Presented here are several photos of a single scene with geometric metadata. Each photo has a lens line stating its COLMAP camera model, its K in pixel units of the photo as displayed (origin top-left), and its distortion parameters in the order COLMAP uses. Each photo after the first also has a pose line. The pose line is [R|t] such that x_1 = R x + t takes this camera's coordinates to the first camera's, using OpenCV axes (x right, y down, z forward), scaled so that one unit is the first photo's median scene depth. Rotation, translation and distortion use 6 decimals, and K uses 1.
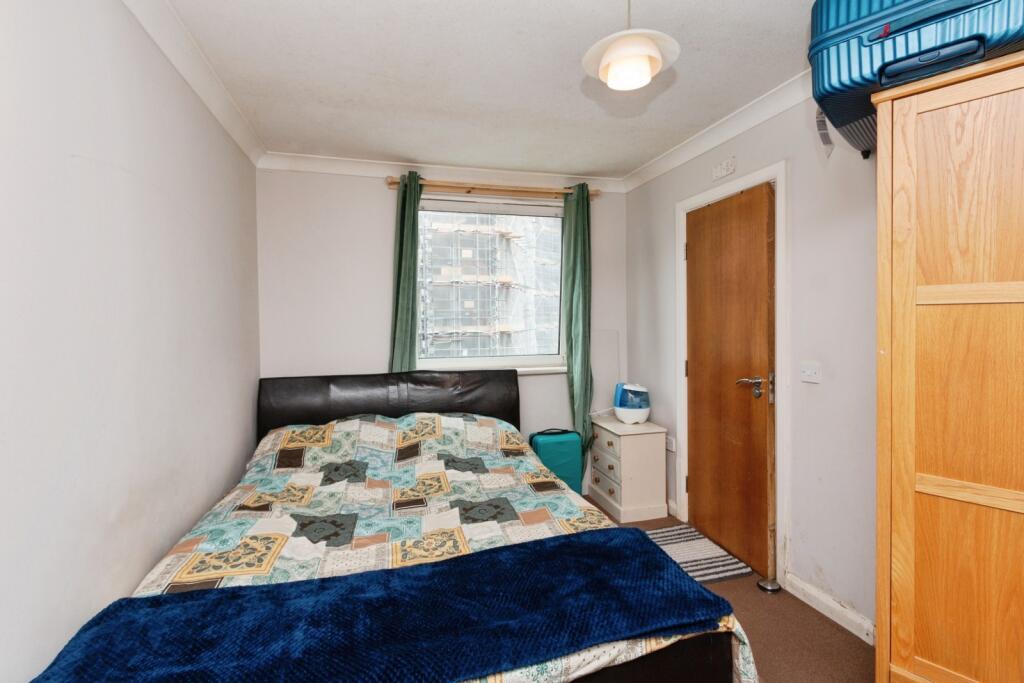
lens RADIAL K [[468.1, 0, 510.2], [0, 468.1, 334.5], [0, 0, 1]] dist [0.004406, -0.002197]
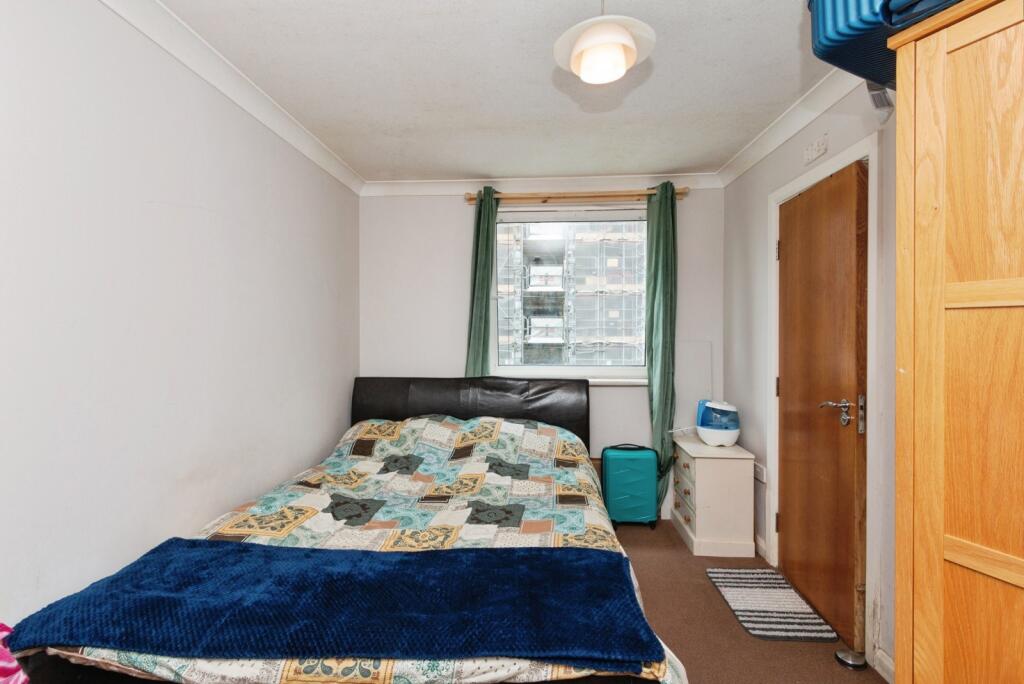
lens RADIAL K [[468.1, 0, 508.6], [0, 468.1, 341.1], [0, 0, 1]] dist [0.004406, -0.002197]
pose [[0.943647, 0.016336, -0.330549, 0.263865], [-0.018775, 0.999815, -0.004189, 0.002625], [0.330420, 0.010160, 0.943779, 0.038325]]
